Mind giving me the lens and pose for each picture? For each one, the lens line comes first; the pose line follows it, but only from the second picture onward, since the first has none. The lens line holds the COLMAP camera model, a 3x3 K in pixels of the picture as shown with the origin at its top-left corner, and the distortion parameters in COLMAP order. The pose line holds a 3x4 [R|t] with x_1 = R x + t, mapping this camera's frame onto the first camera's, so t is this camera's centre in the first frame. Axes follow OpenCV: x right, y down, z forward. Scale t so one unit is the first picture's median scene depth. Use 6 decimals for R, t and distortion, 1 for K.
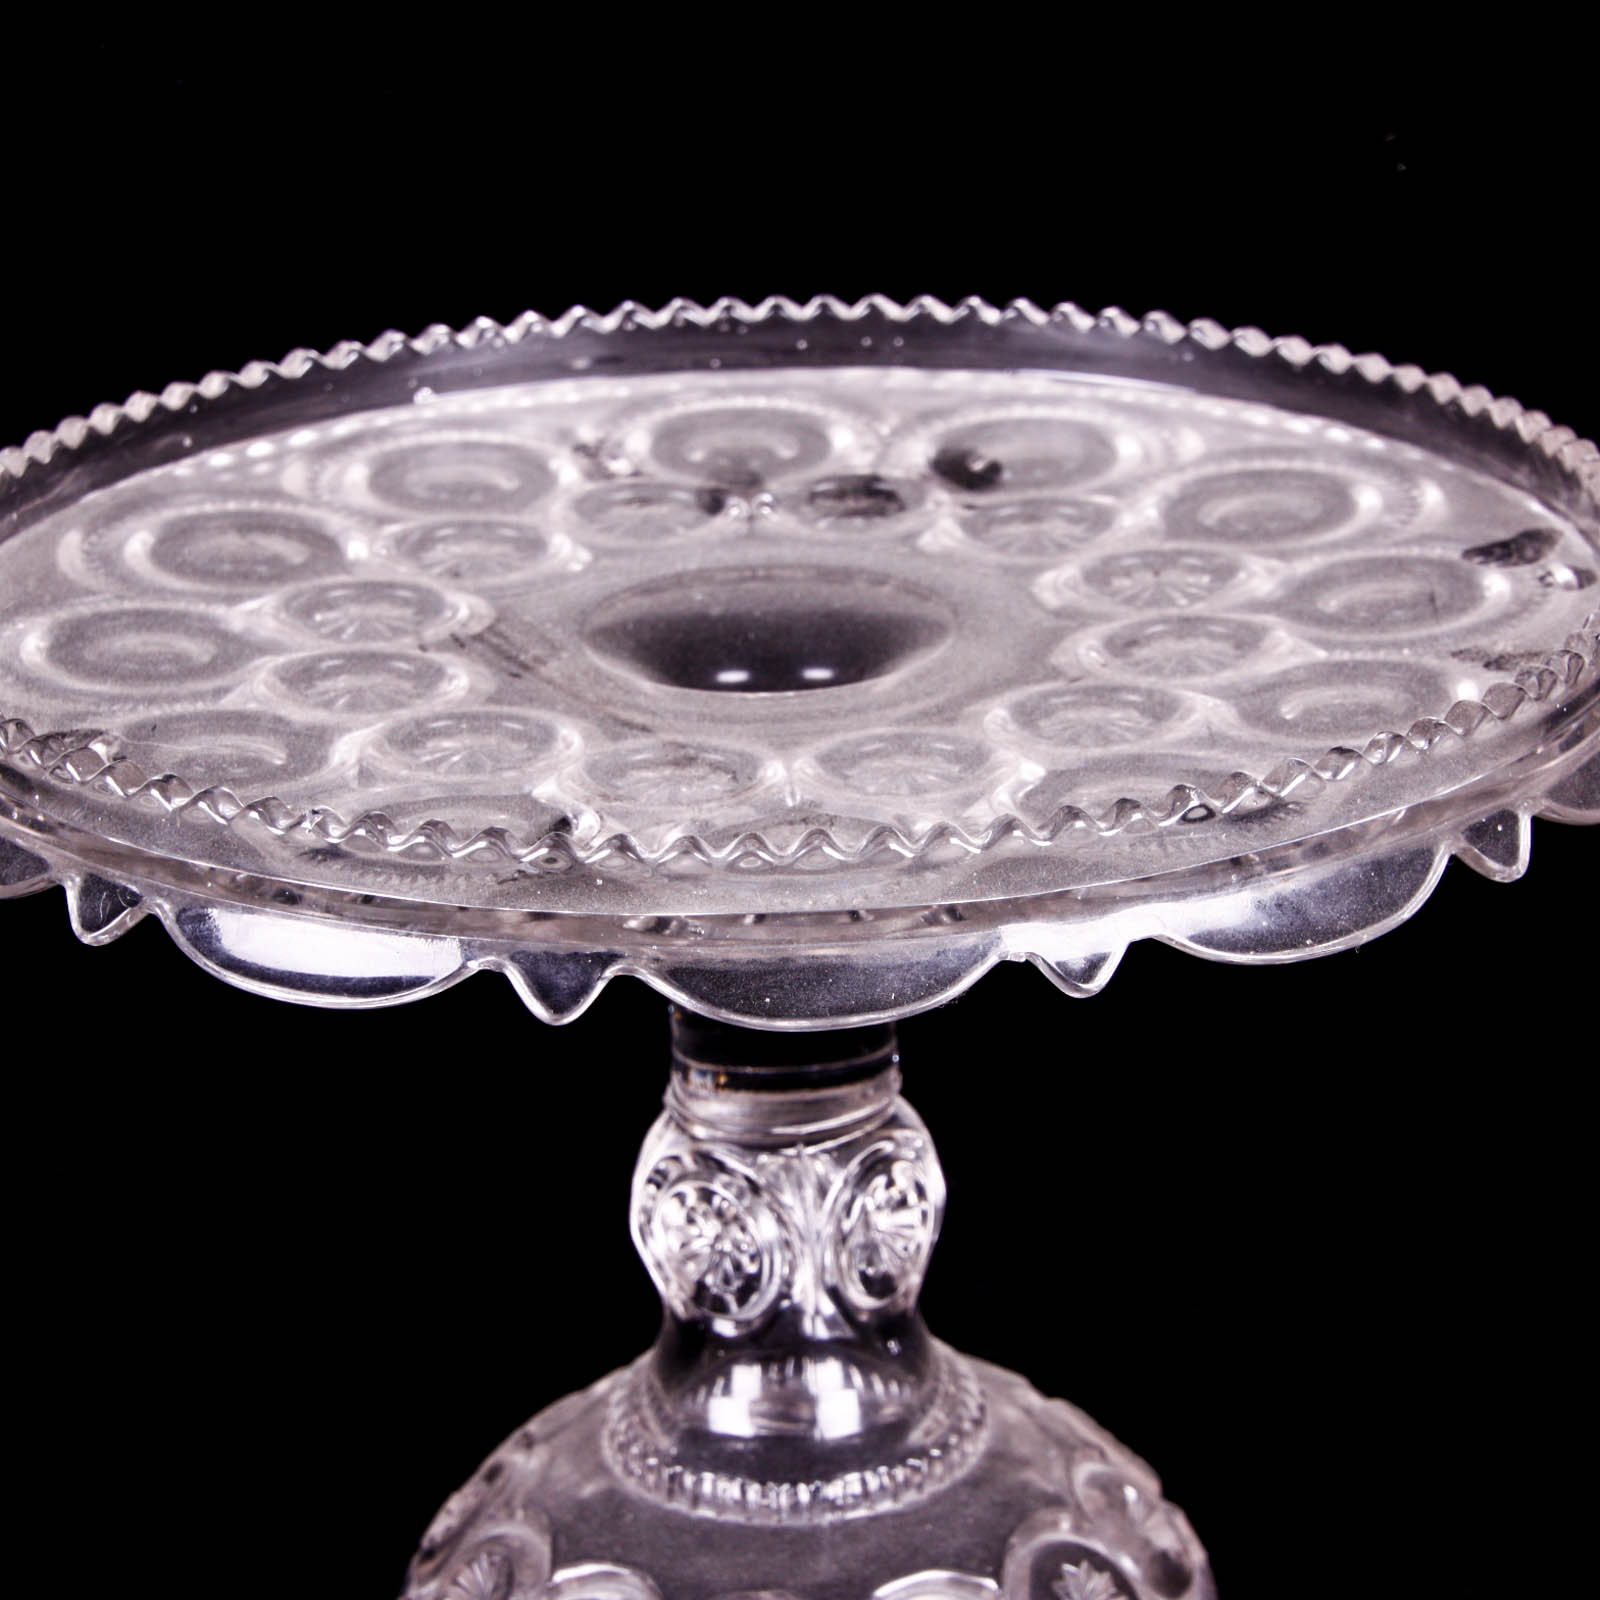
lens RADIAL K [[5291.8, 0, 775.0], [0, 5291.8, 849.8], [0, 0, 1]] dist [0.414003, 0.000000]
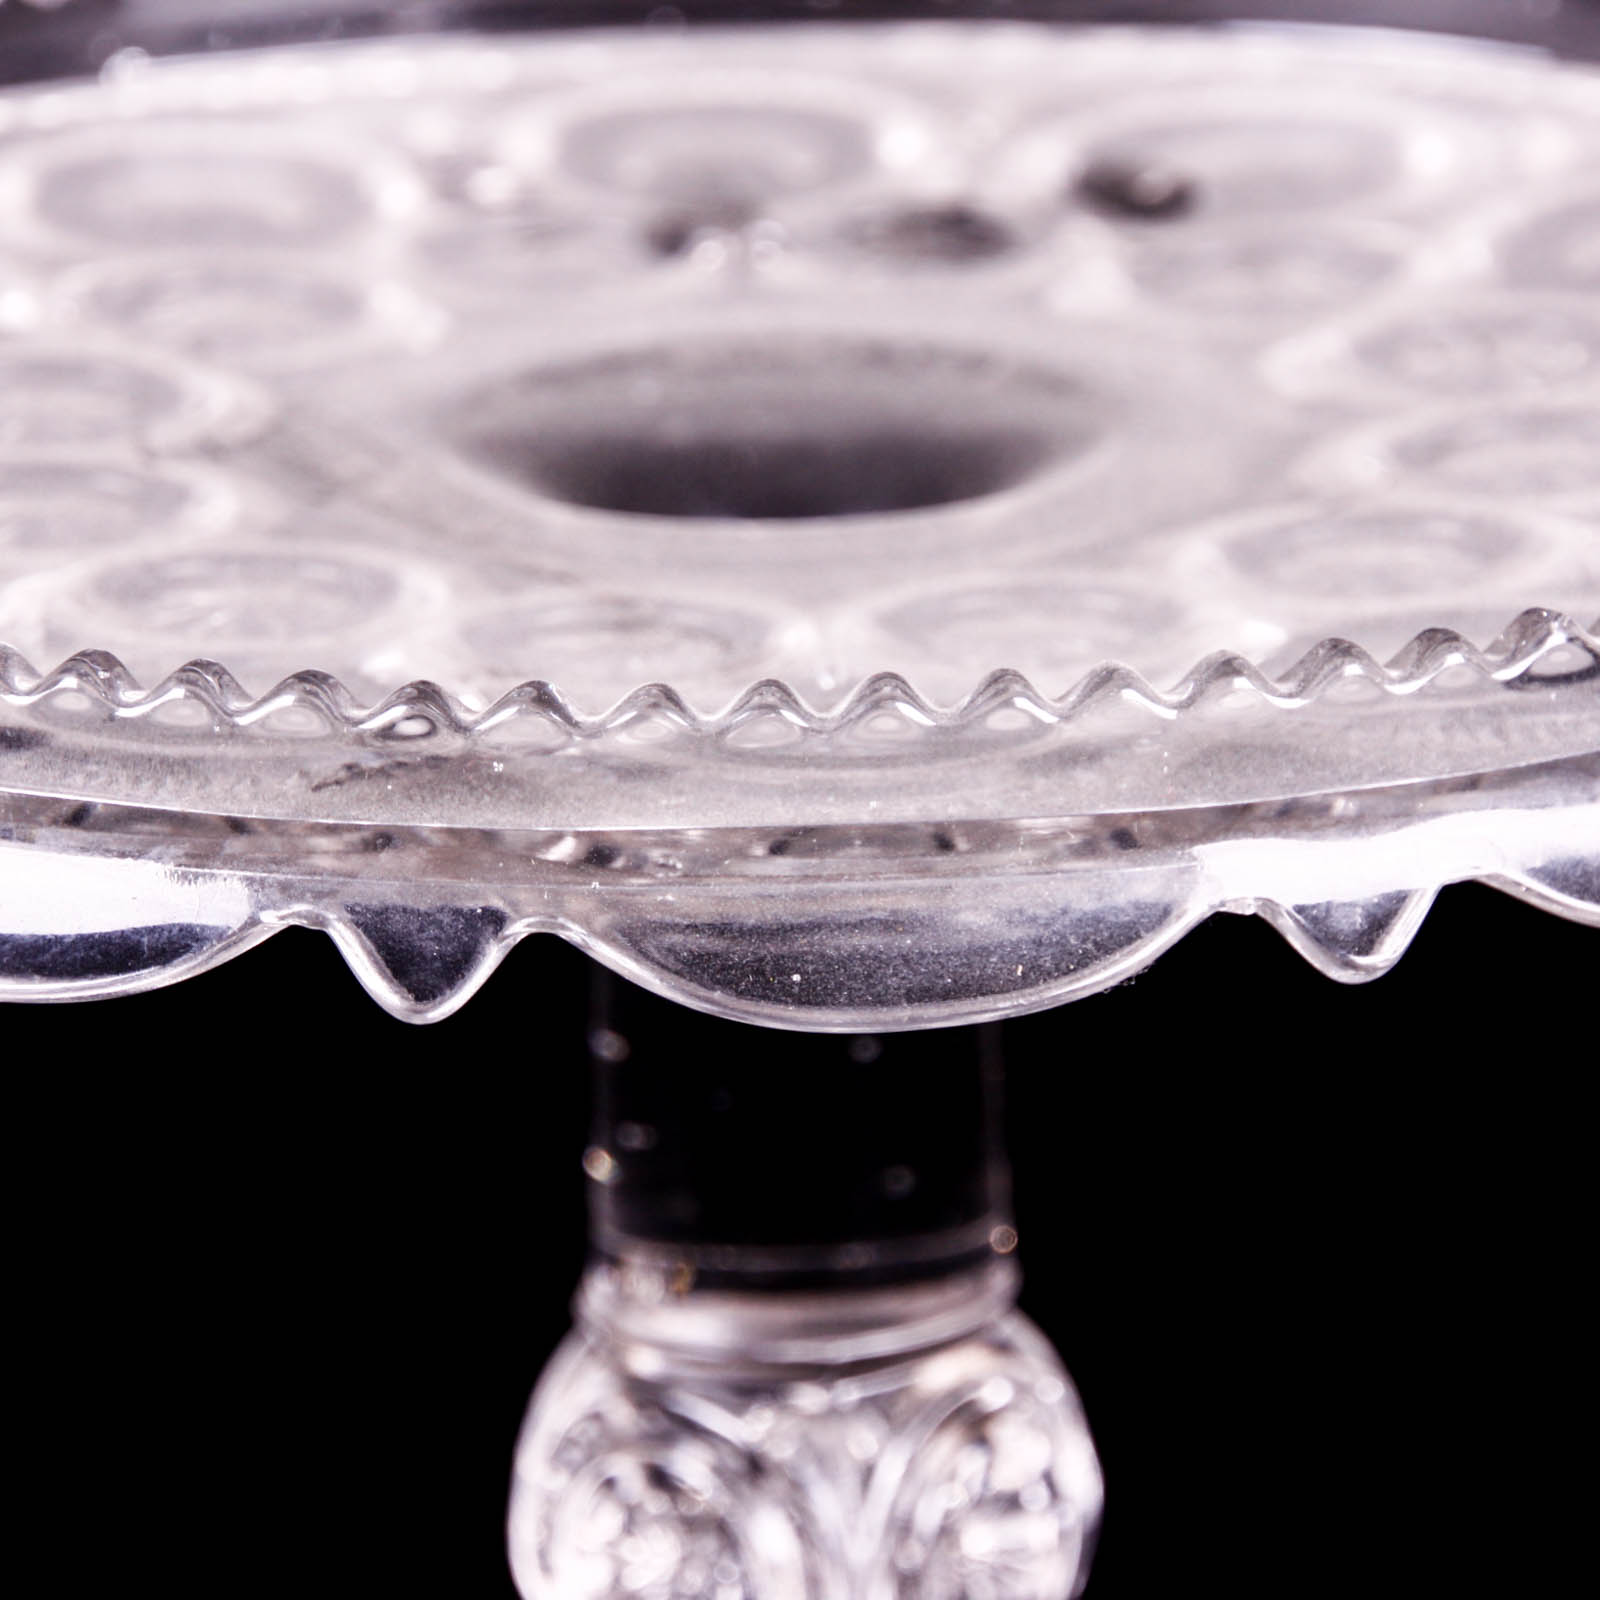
lens RADIAL K [[10943.4, 0, 809.1], [0, 10943.4, 800.5], [0, 0, 1]] dist [1.735279, 0.000000]
pose [[0.999903, 0.003989, 0.013353, -0.013618], [-0.003062, 0.997629, -0.068757, 0.077953], [-0.013595, 0.068709, 0.997544, -0.139703]]
